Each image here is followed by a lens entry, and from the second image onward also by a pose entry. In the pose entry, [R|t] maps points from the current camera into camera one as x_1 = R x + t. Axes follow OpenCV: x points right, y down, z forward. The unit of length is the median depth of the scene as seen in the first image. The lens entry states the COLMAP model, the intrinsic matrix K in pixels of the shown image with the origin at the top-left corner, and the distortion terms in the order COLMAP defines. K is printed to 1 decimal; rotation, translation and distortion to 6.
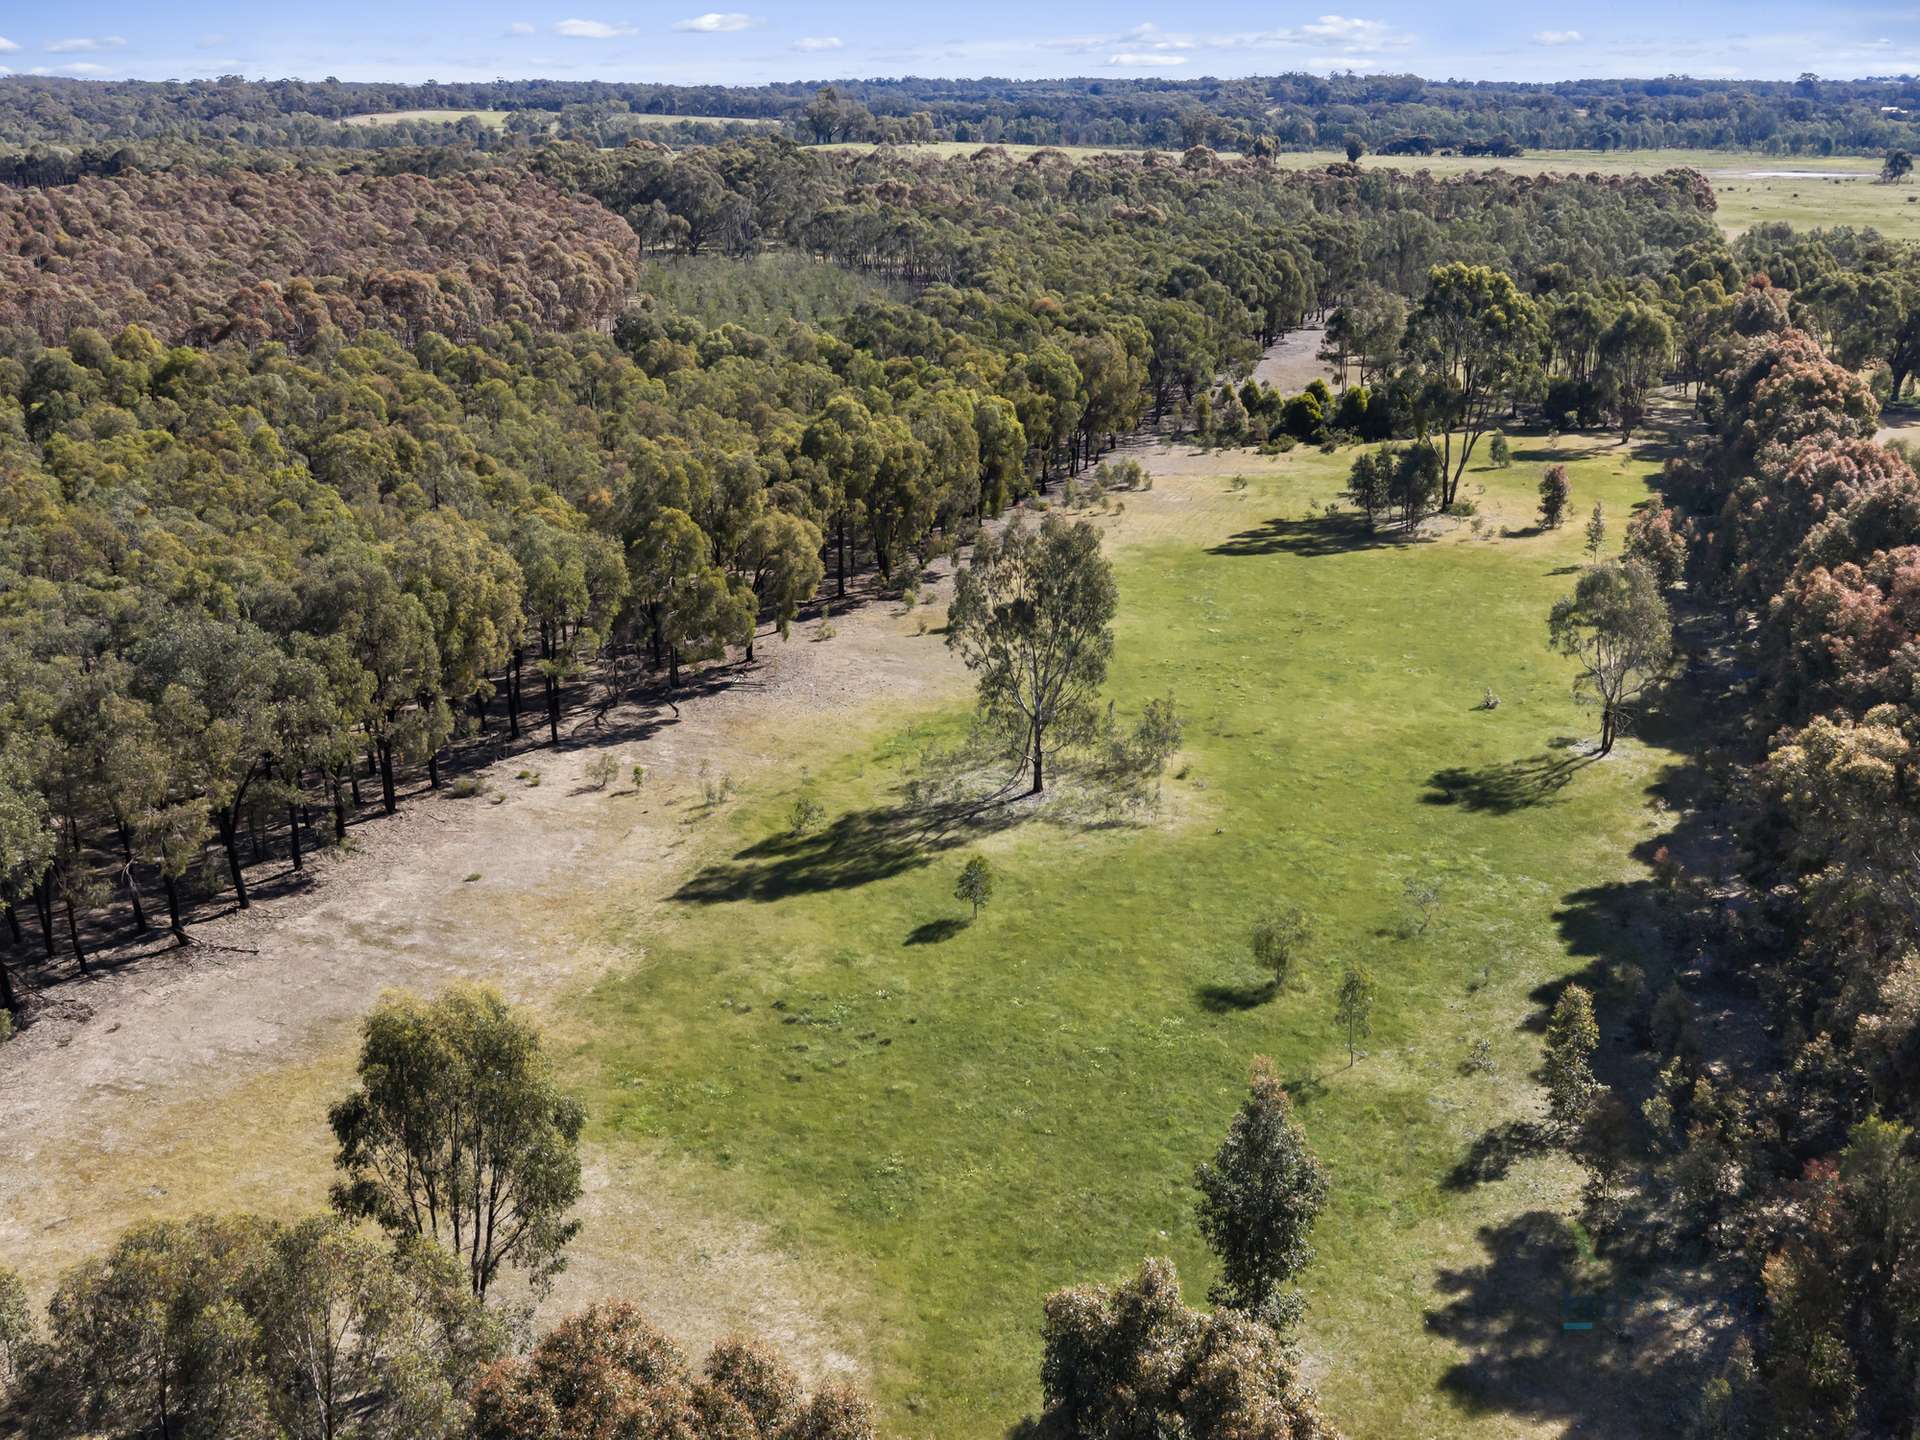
lens RADIAL K [[1564.6, 0, 960.0], [0, 1564.6, 720.0], [0, 0, 1]] dist [0.000152, -0.013466]
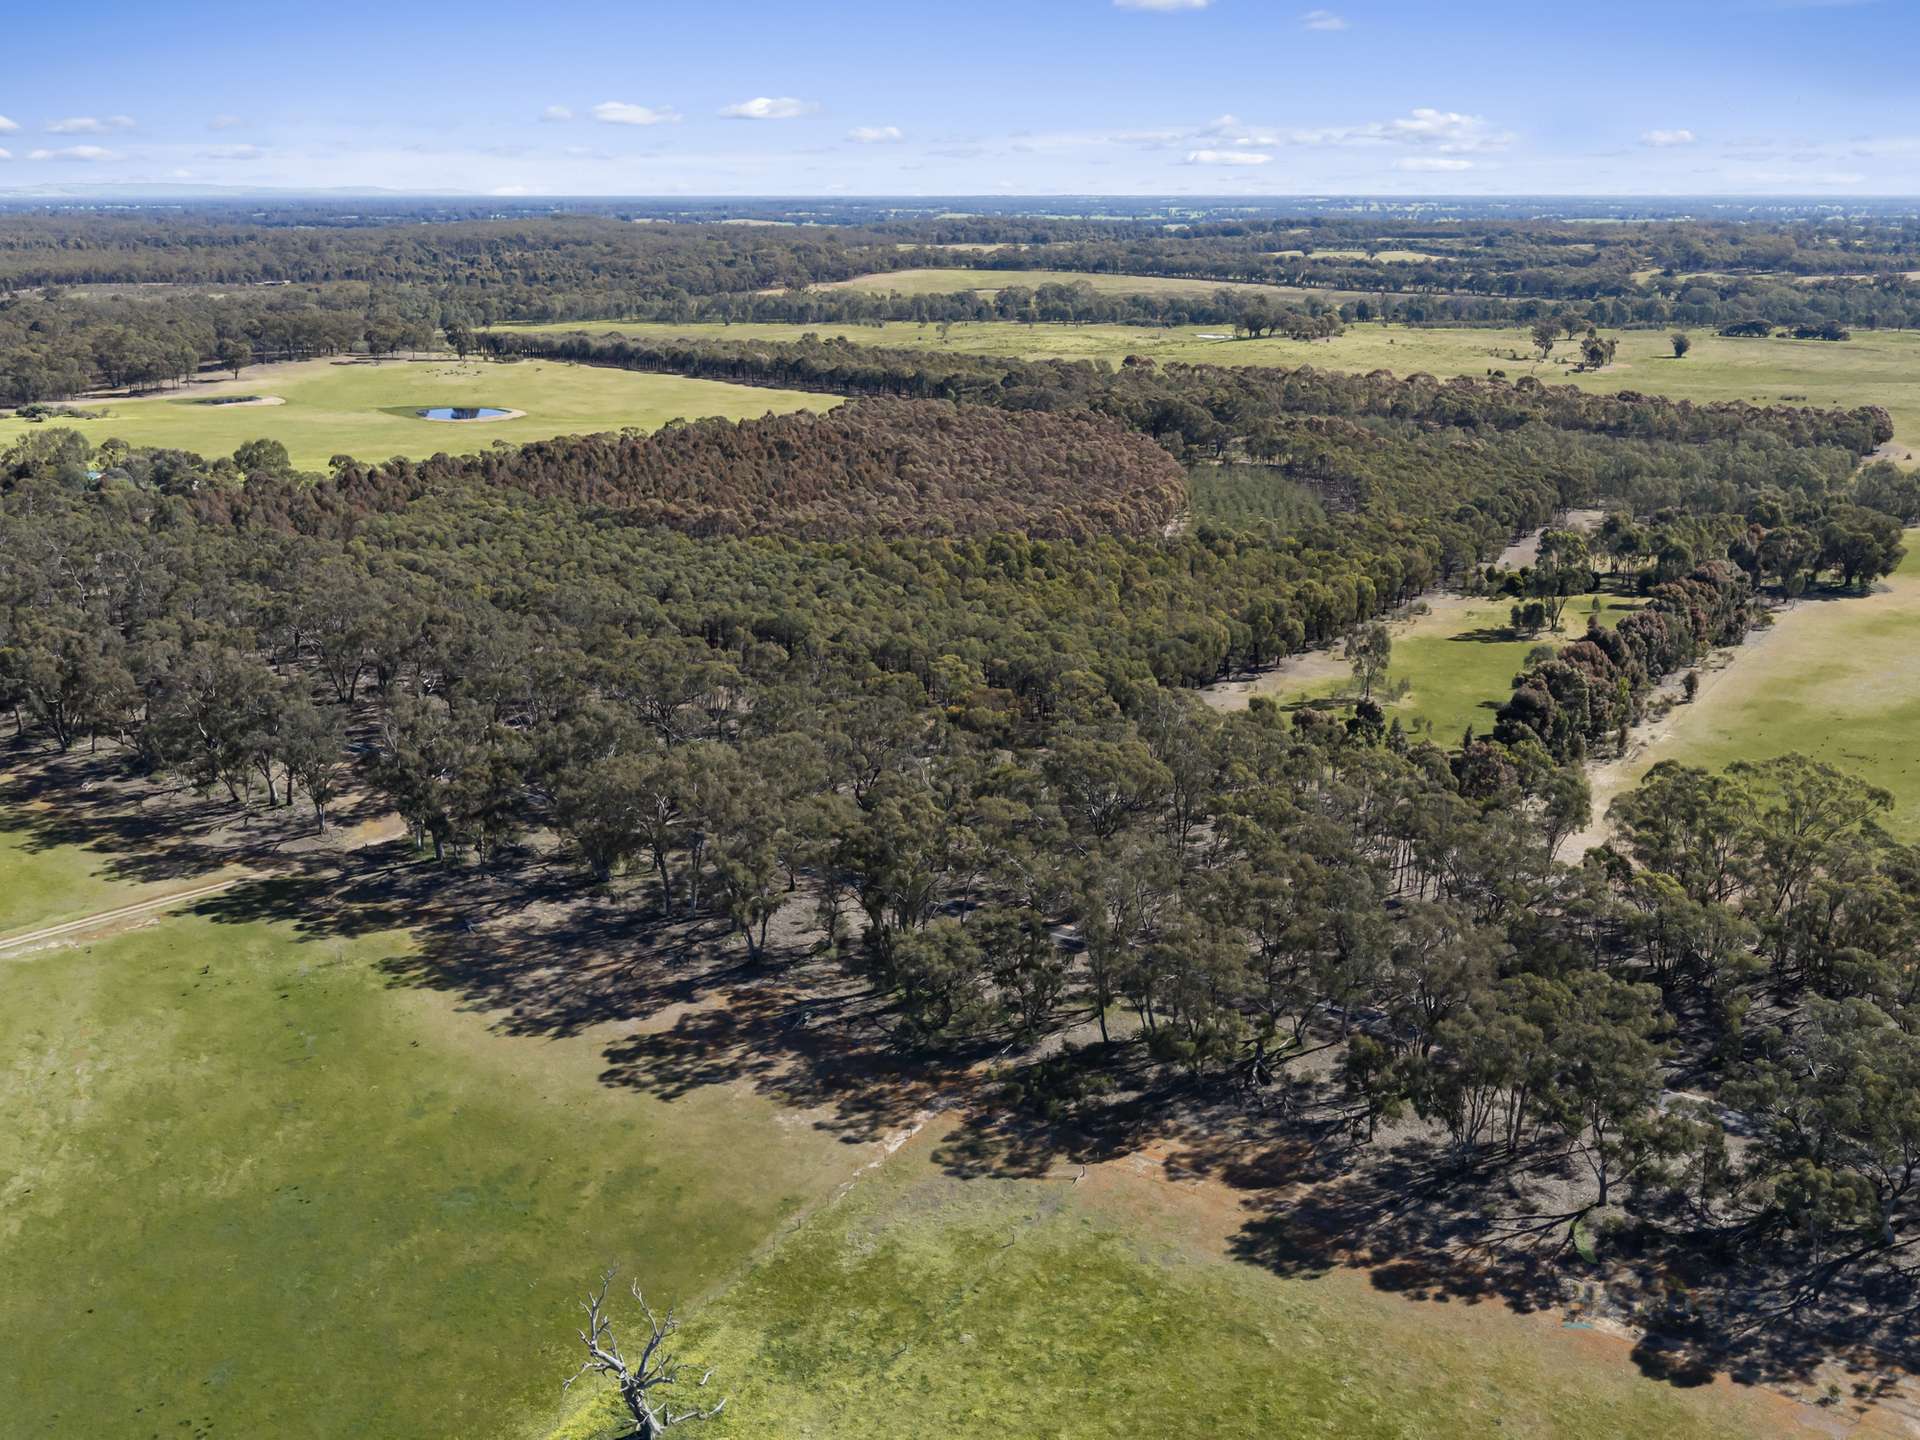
lens RADIAL K [[1564.6, 0, 960.0], [0, 1564.6, 720.0], [0, 0, 1]] dist [0.000152, -0.013466]
pose [[0.971156, 0.064335, -0.229603, -0.018397], [-0.077602, 0.995769, -0.049217, 0.202645], [0.225465, 0.065615, 0.972039, -1.604749]]
